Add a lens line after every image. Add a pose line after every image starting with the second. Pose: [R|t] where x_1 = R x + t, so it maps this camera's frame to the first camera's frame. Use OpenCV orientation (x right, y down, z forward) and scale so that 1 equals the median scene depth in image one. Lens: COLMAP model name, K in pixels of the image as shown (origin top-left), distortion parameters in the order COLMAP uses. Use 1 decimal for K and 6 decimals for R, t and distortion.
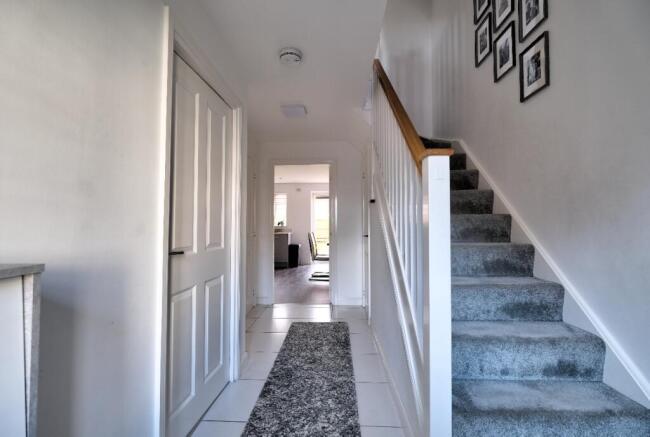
lens RADIAL K [[289.8, 0, 325.0], [0, 289.8, 218.5], [0, 0, 1]] dist [-0.000473, -0.000036]
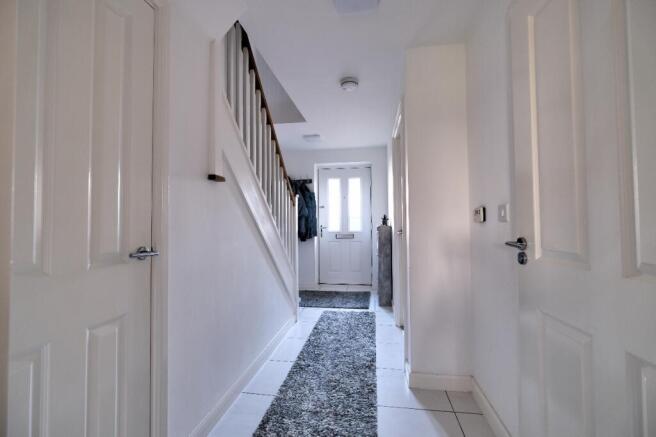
lens RADIAL K [[287.2, 0, 330.2], [0, 287.2, 215.5], [0, 0, 1]] dist [0.000131, 0.000112]
pose [[-0.993020, 0.013891, 0.117121, -0.151734], [0.008941, 0.999049, -0.042684, 0.047858], [-0.117603, -0.041339, -0.992200, 1.911202]]
